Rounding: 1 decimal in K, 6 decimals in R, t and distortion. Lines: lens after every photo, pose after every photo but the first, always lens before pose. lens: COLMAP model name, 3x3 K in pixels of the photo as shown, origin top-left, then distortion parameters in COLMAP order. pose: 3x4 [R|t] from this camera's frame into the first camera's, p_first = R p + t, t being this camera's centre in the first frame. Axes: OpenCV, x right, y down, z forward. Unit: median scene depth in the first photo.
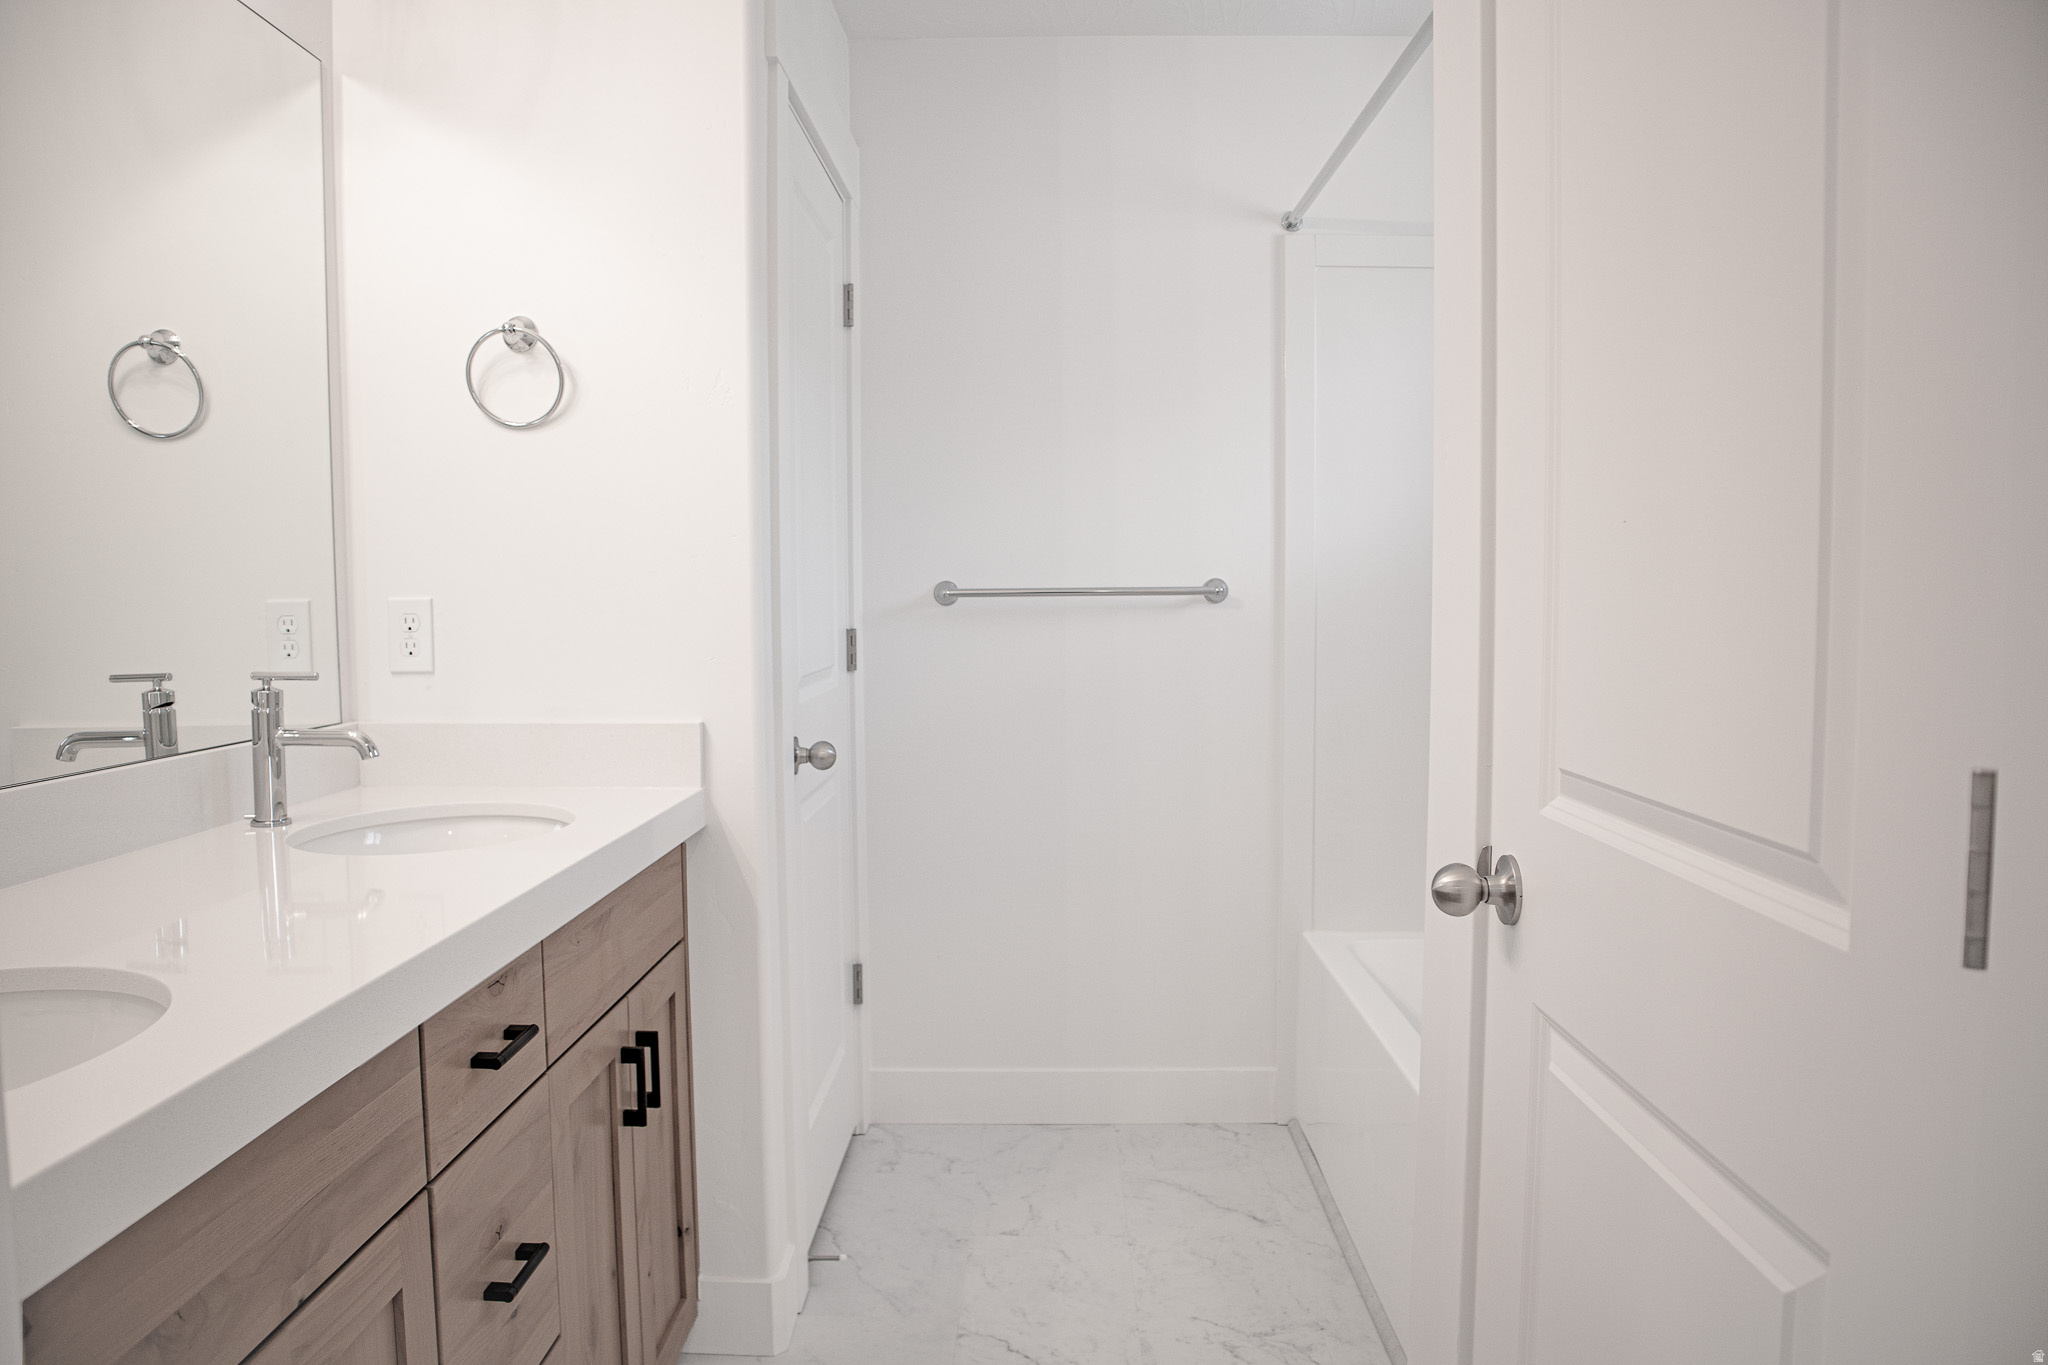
lens RADIAL K [[1452.5, 0, 1023.3], [0, 1452.5, 683.4], [0, 0, 1]] dist [-0.010207, 0.001399]
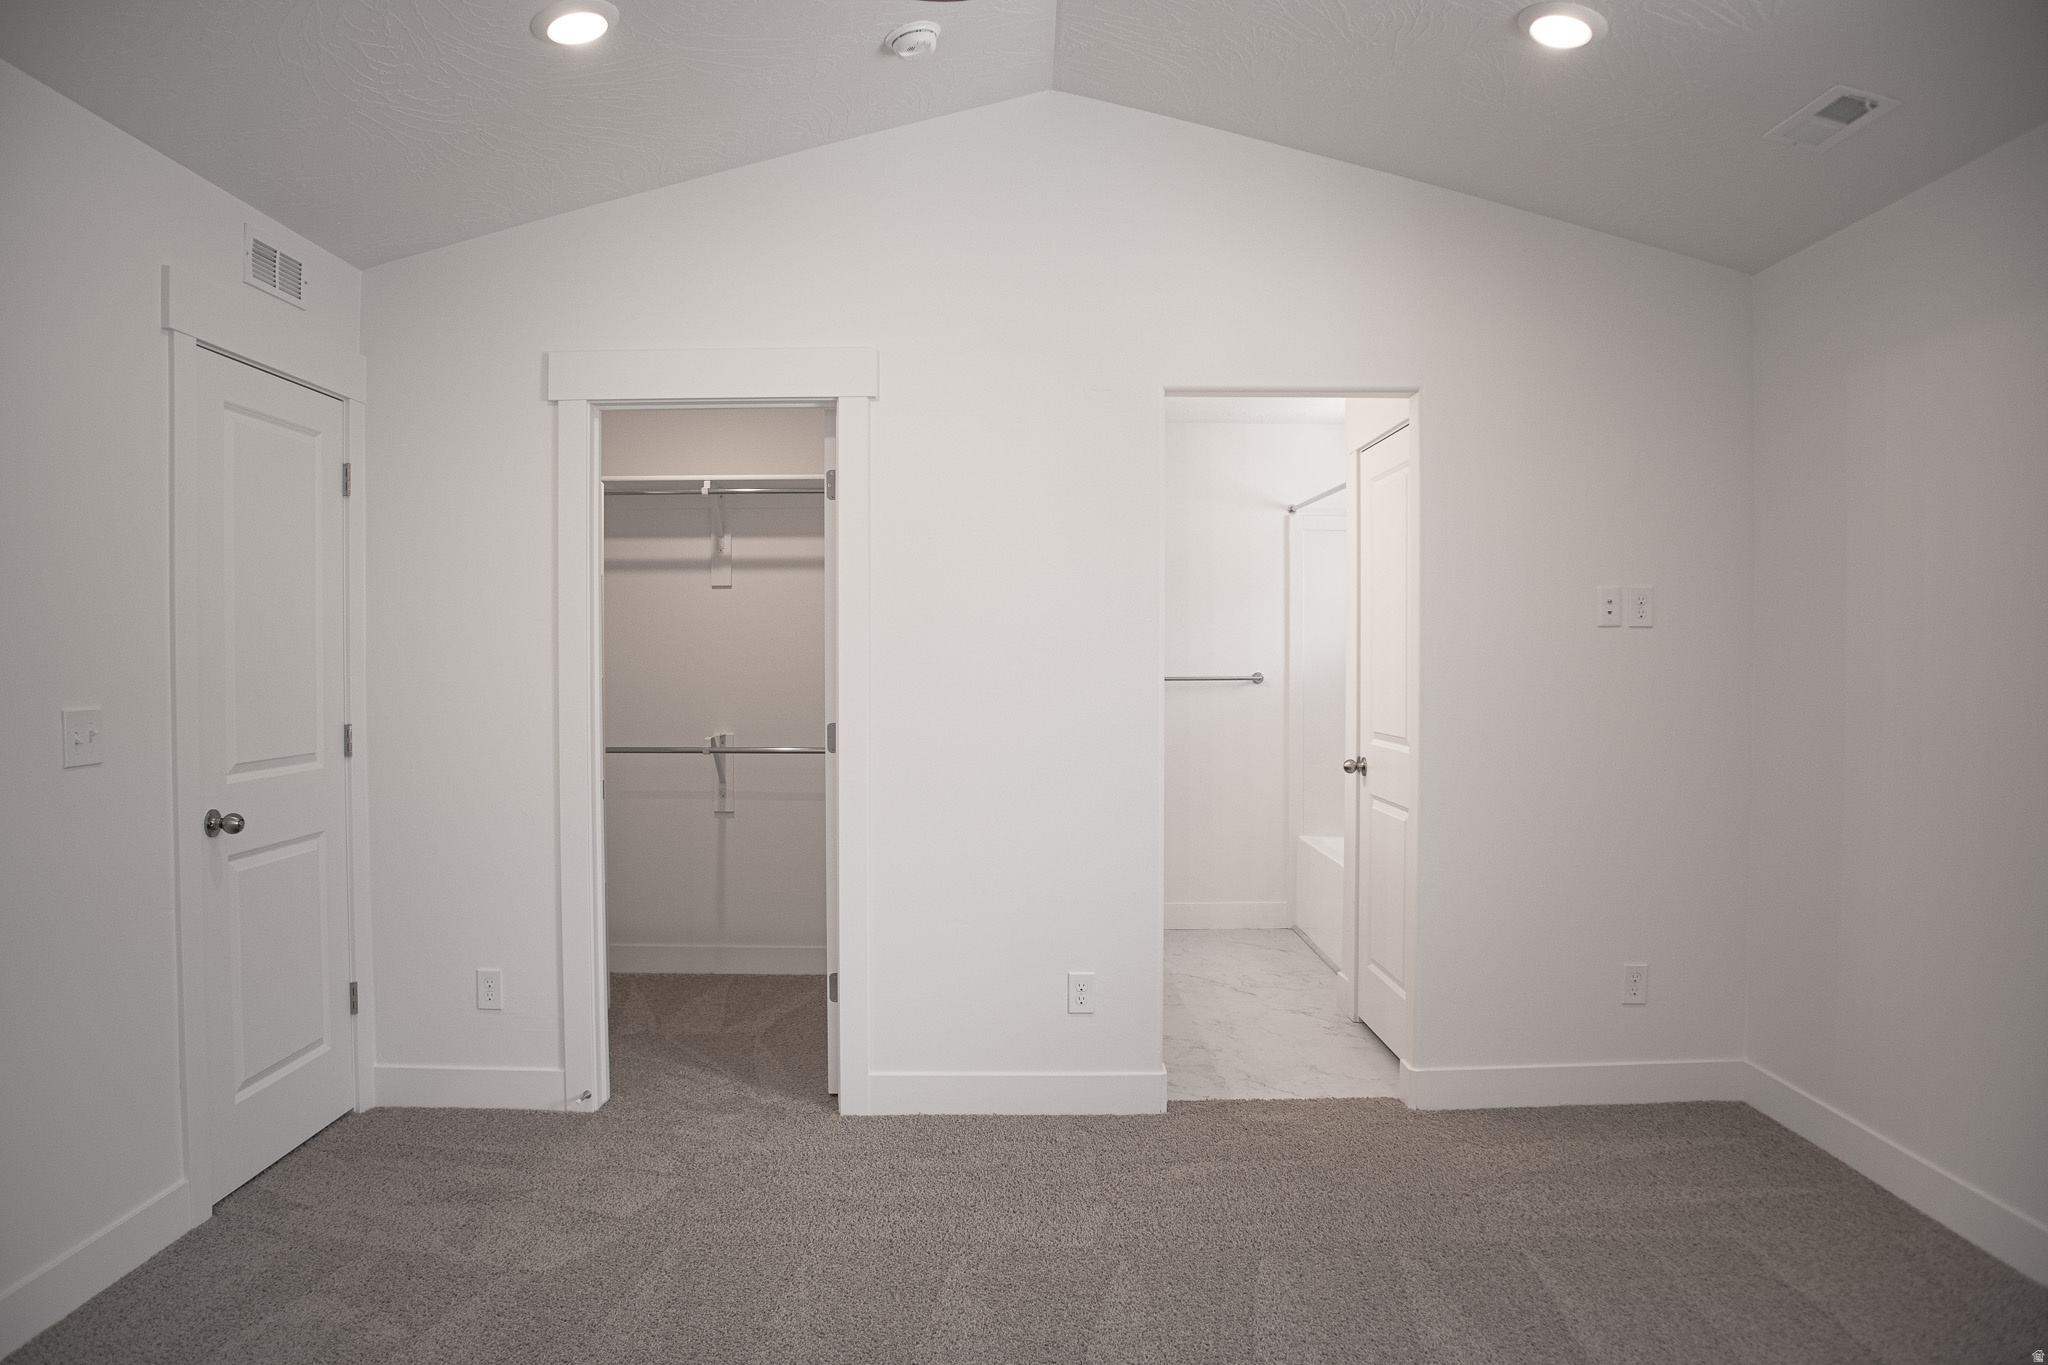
lens RADIAL K [[1452.5, 0, 1025.5], [0, 1452.5, 681.3], [0, 0, 1]] dist [-0.010207, 0.001399]
pose [[0.999714, 0.004327, 0.023517, -0.267174], [-0.003257, 0.998966, -0.045356, 0.040236], [-0.023689, 0.045266, 0.998694, -1.160916]]
